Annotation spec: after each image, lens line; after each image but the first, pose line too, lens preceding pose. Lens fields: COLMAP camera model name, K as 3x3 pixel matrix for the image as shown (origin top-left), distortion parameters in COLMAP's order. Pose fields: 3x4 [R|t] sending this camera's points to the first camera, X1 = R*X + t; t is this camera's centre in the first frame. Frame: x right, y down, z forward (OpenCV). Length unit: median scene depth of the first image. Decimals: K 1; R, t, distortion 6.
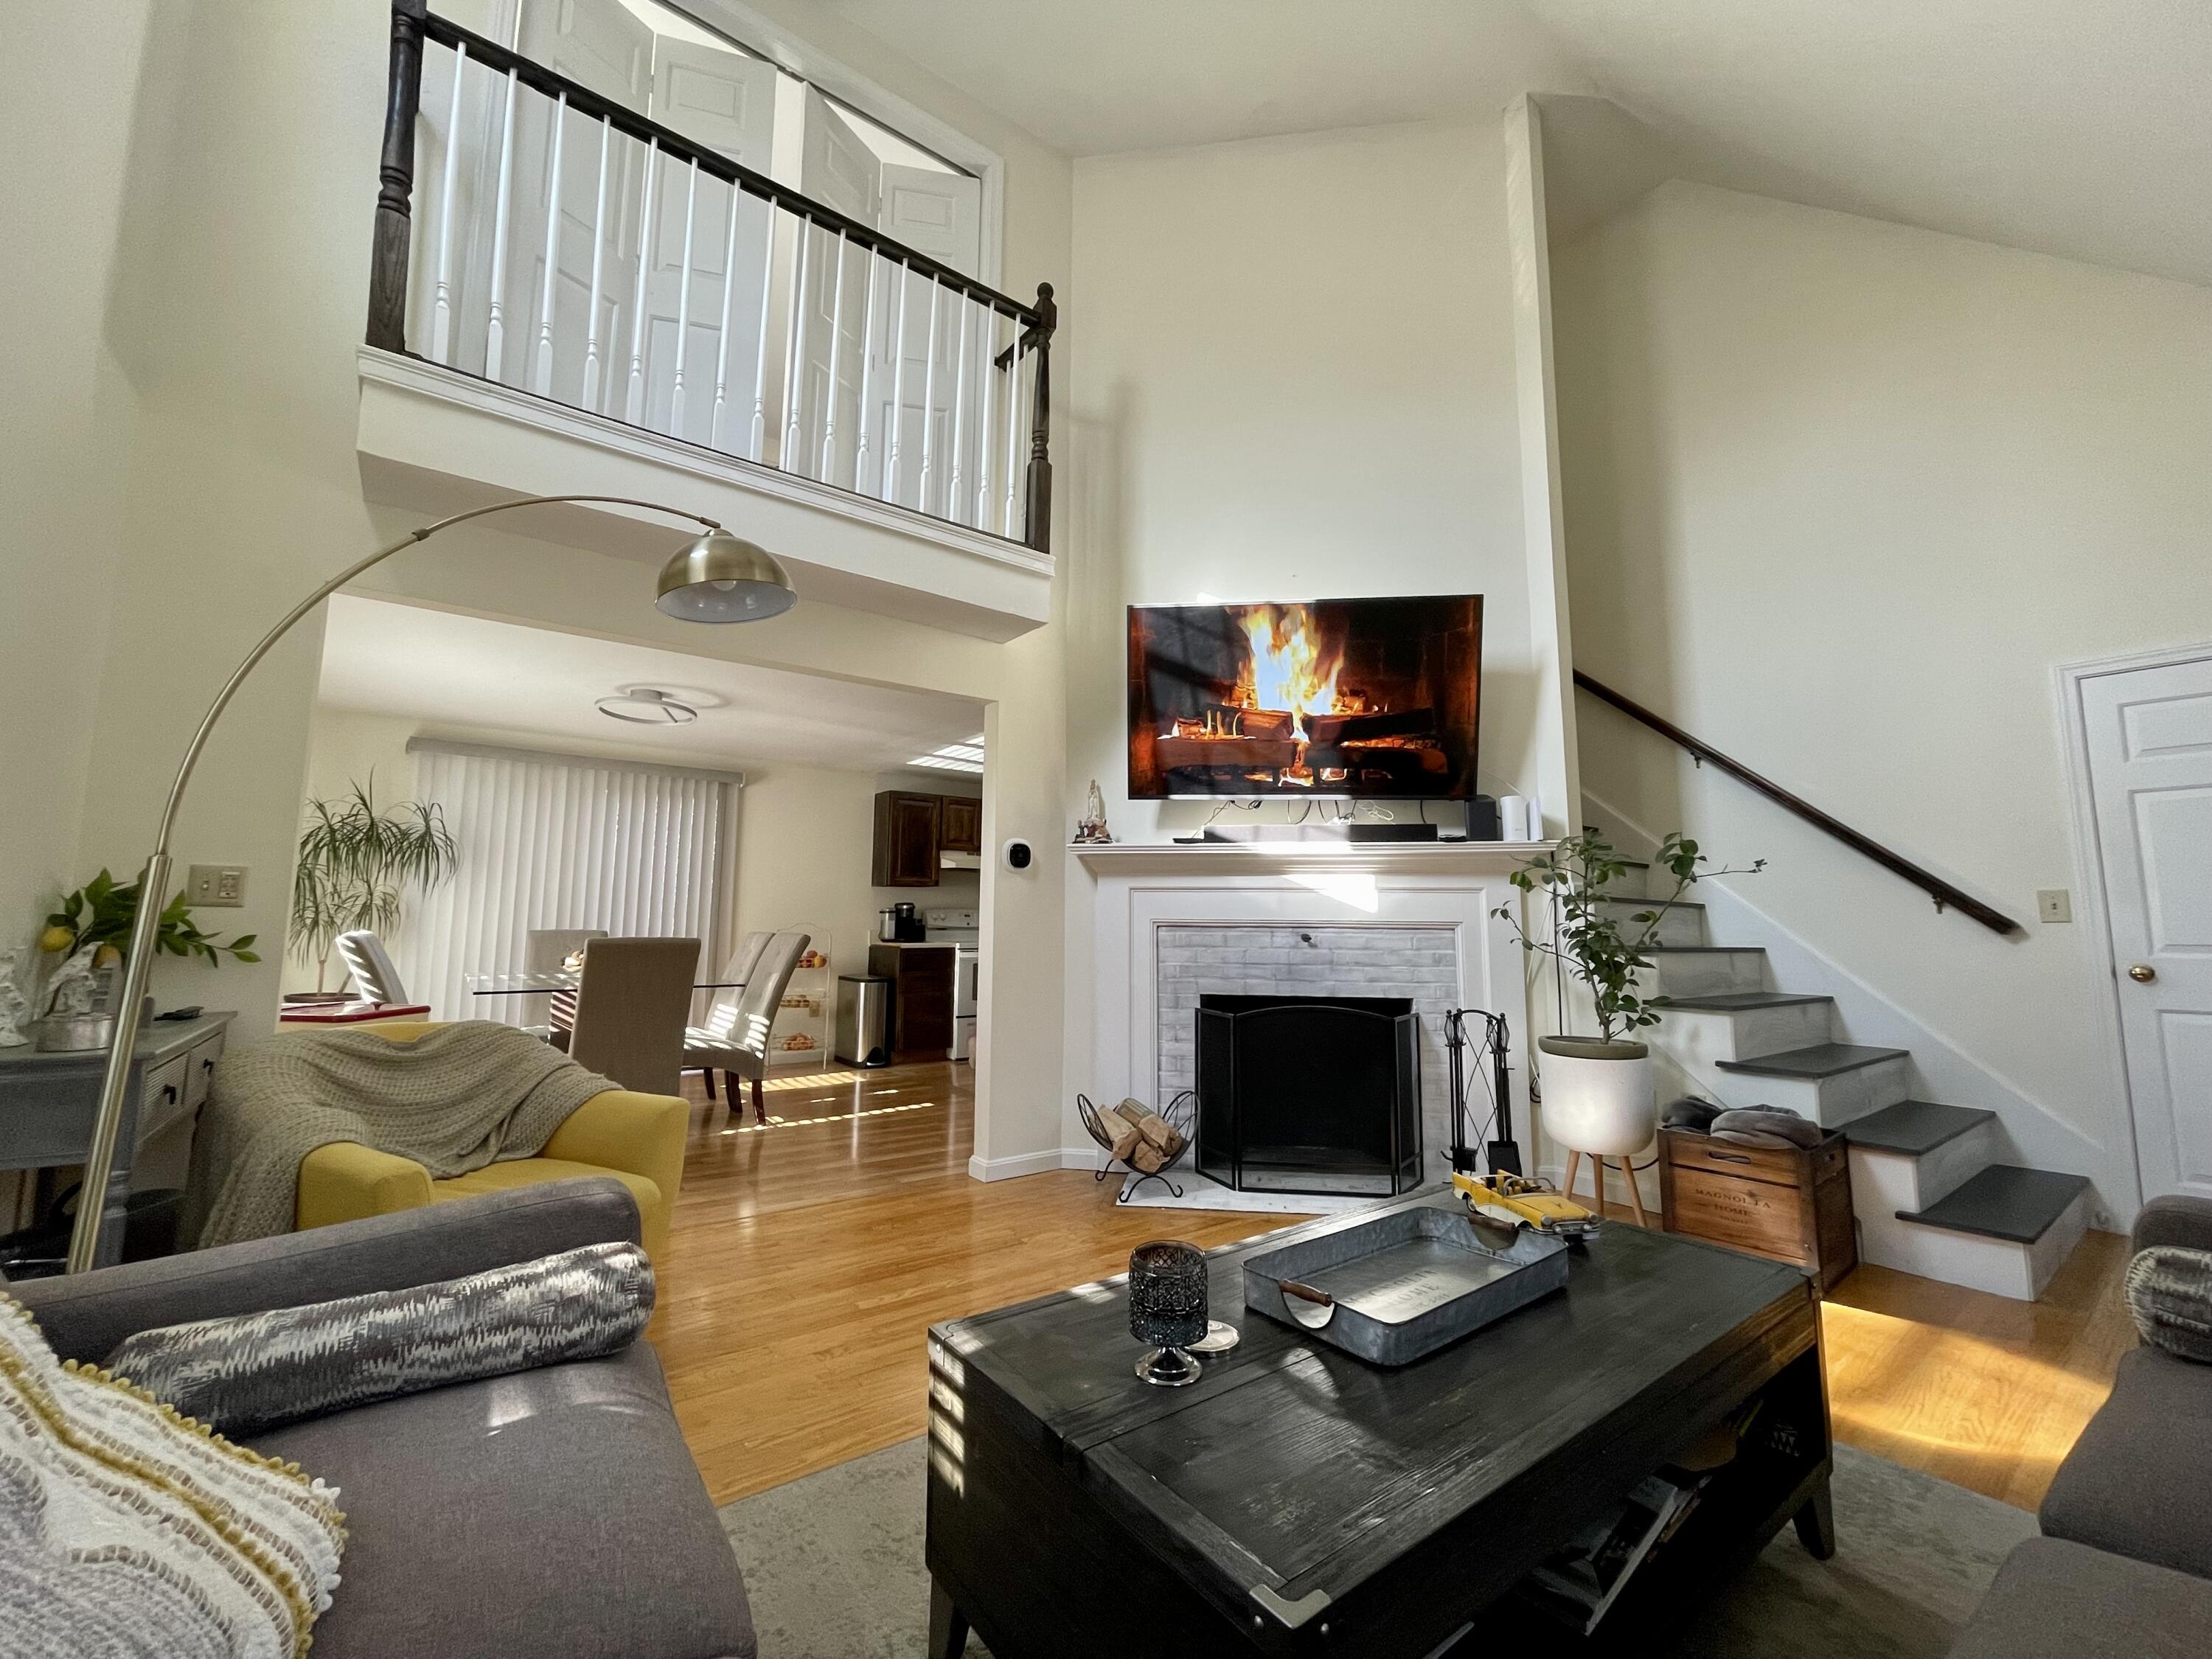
lens RADIAL K [[899.1, 0, 1114.6], [0, 899.1, 823.0], [0, 0, 1]] dist [-0.001571, 0.001294]
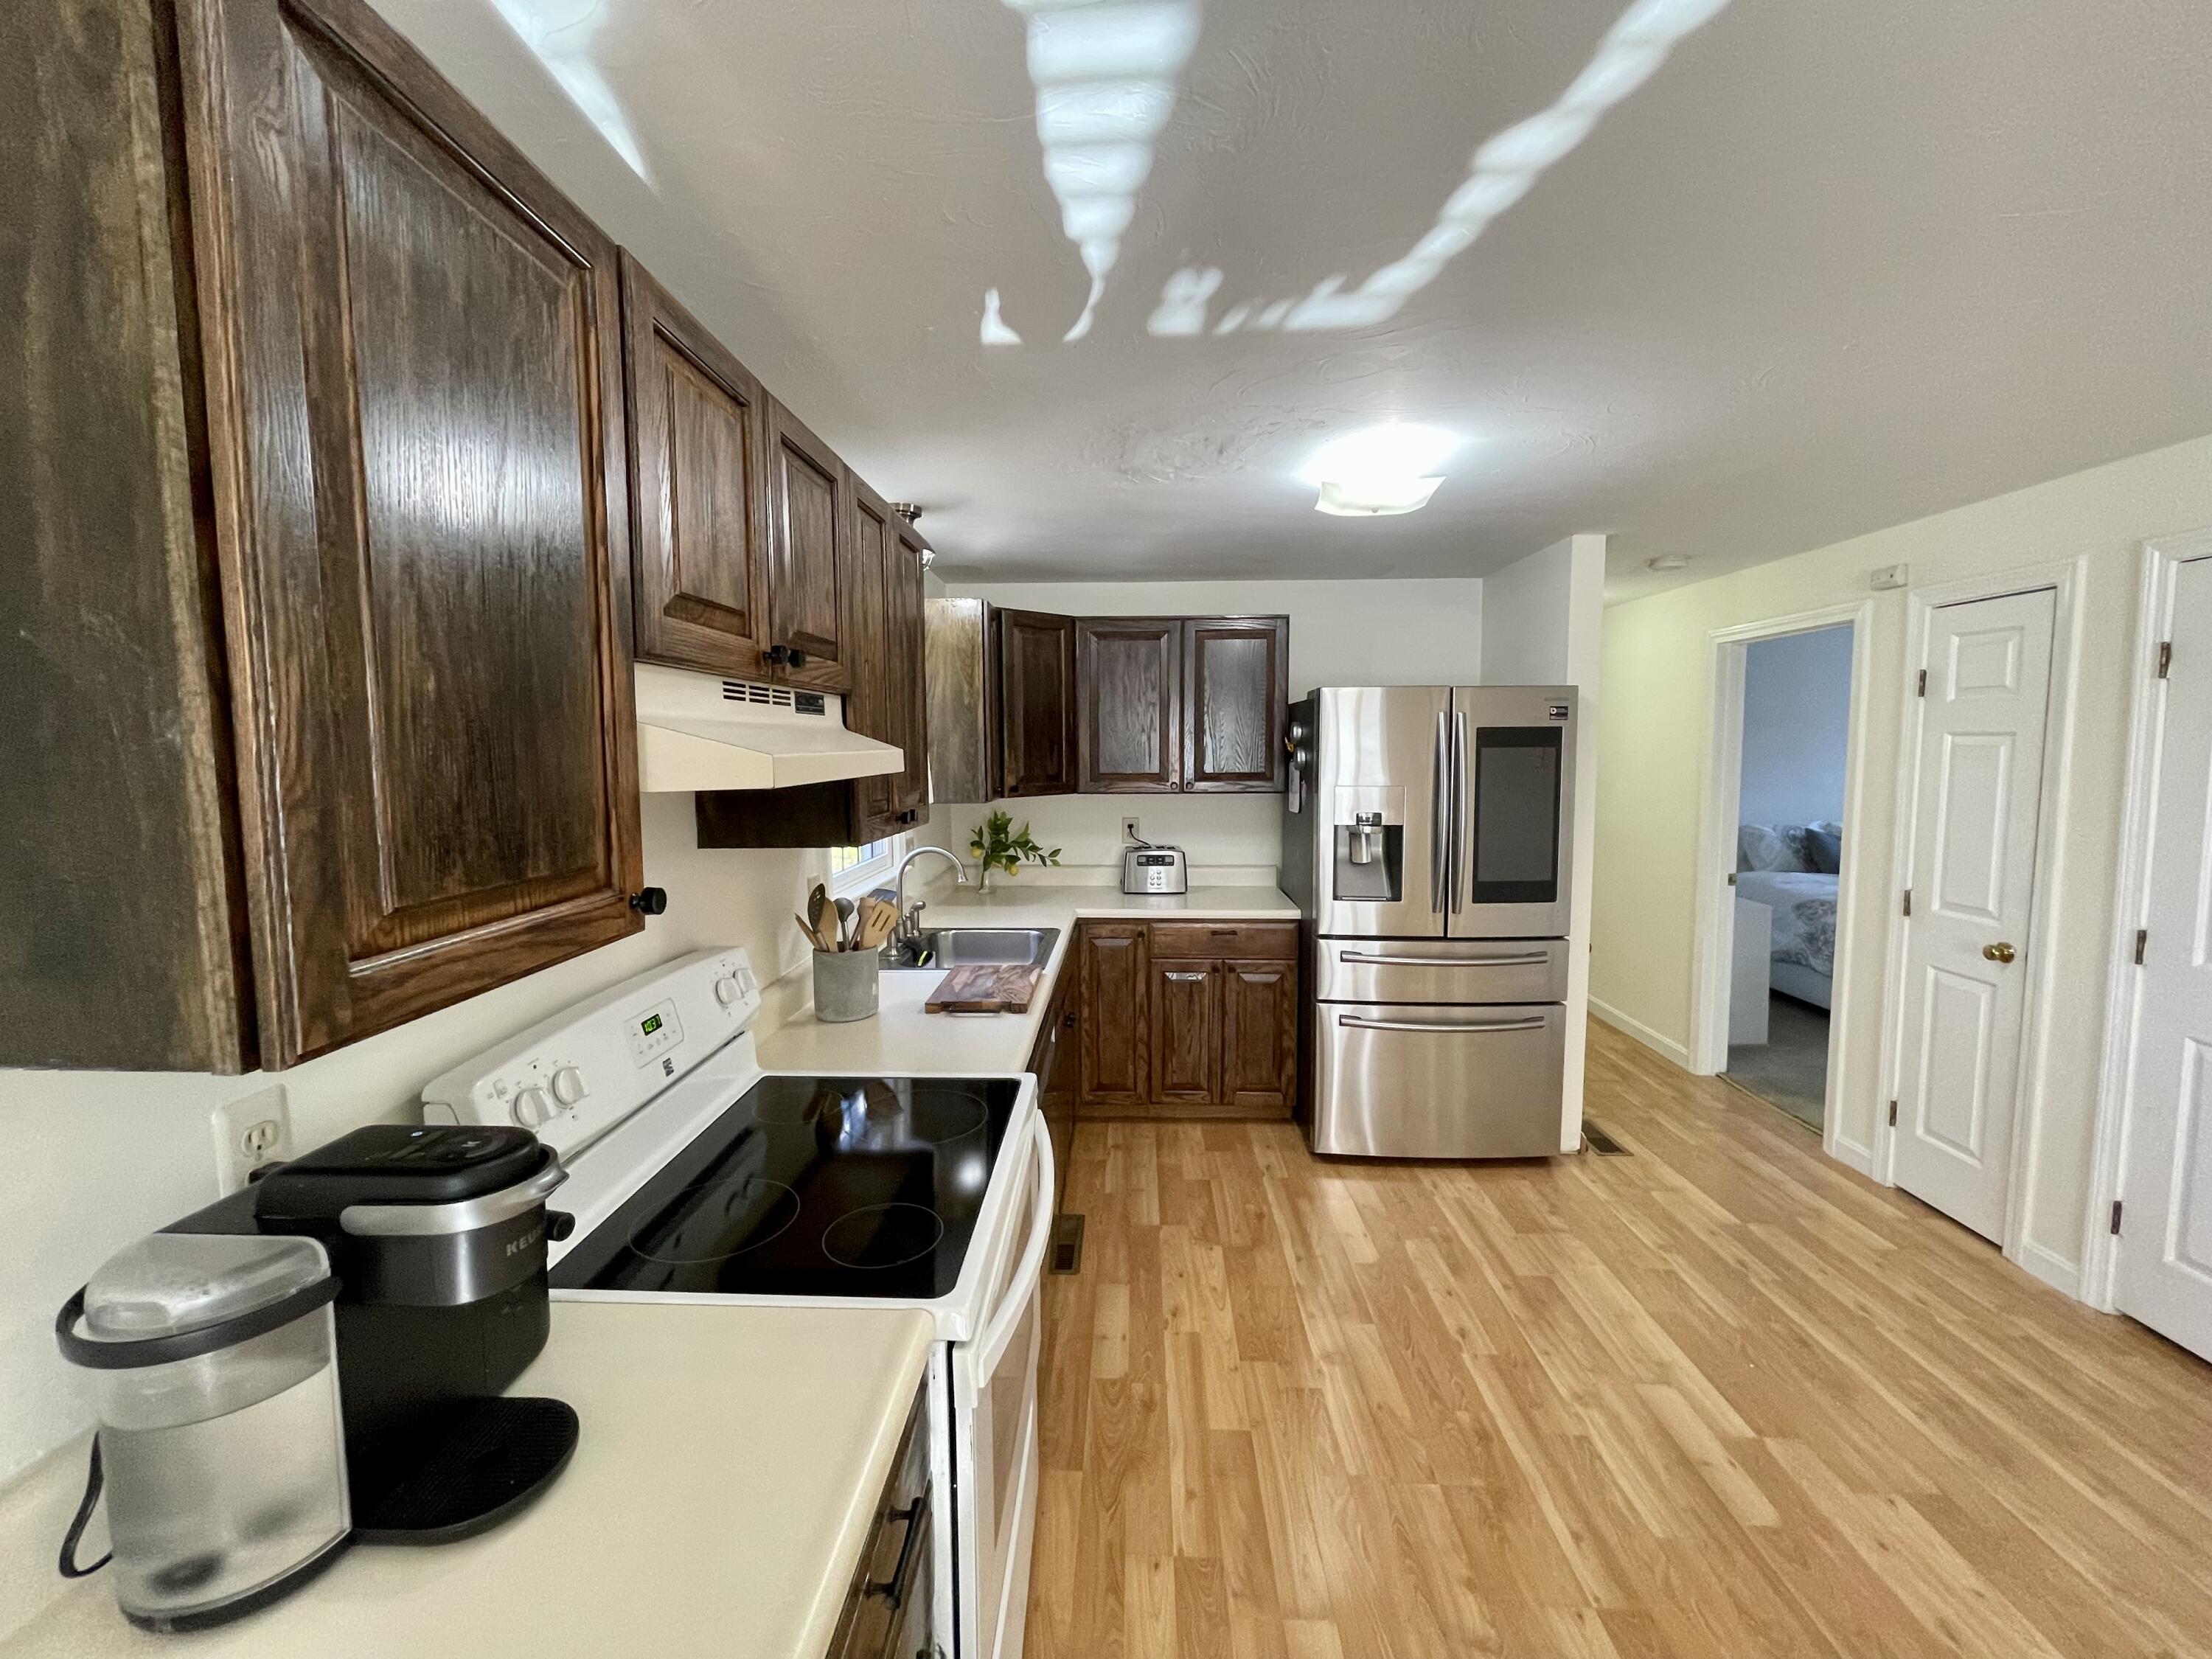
lens RADIAL K [[899.1, 0, 1100.5], [0, 899.1, 825.2], [0, 0, 1]] dist [-0.001571, 0.001294]
pose [[0.635769, -0.079107, 0.767815, -0.262257], [-0.080453, 0.982525, 0.167845, 0.026544], [-0.767675, -0.168484, 0.618295, 0.883873]]
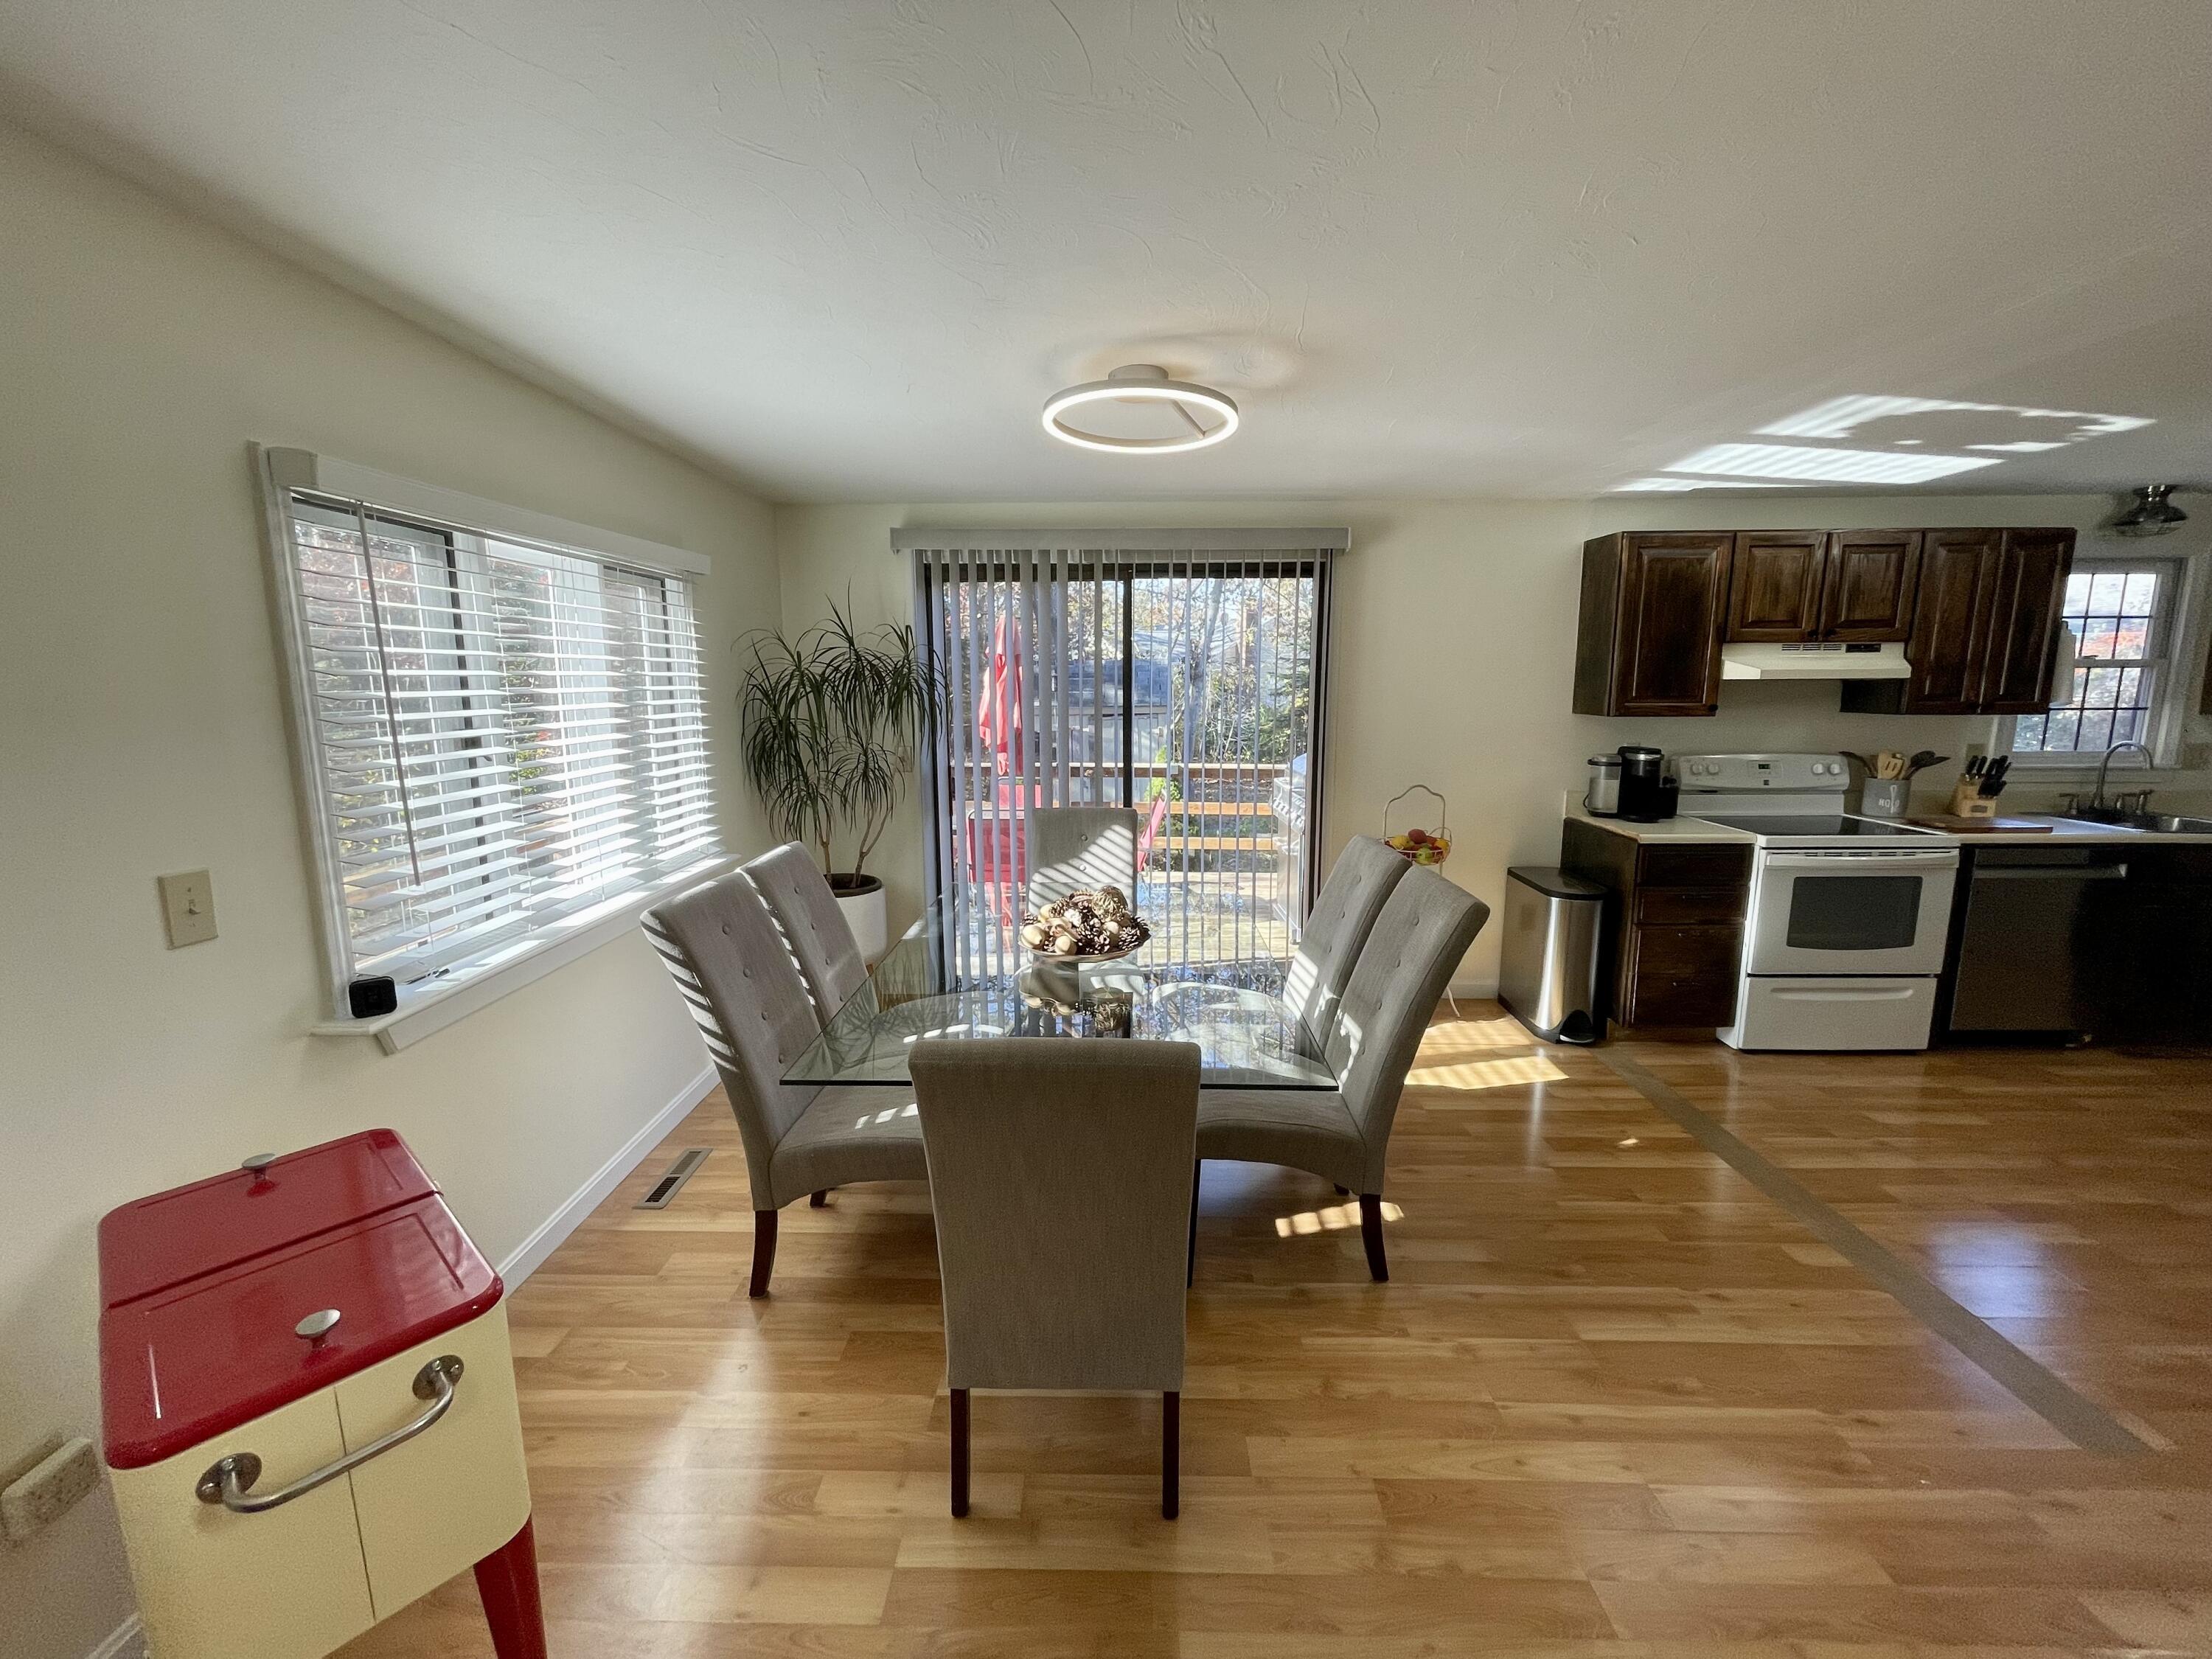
lens RADIAL K [[899.1, 0, 1103.7], [0, 899.1, 820.4], [0, 0, 1]] dist [-0.001571, 0.001294]
pose [[0.784991, 0.089495, -0.613009, -0.153199], [0.080529, 0.966374, 0.244205, -0.026059], [0.614251, -0.241064, 0.751388, 0.394593]]
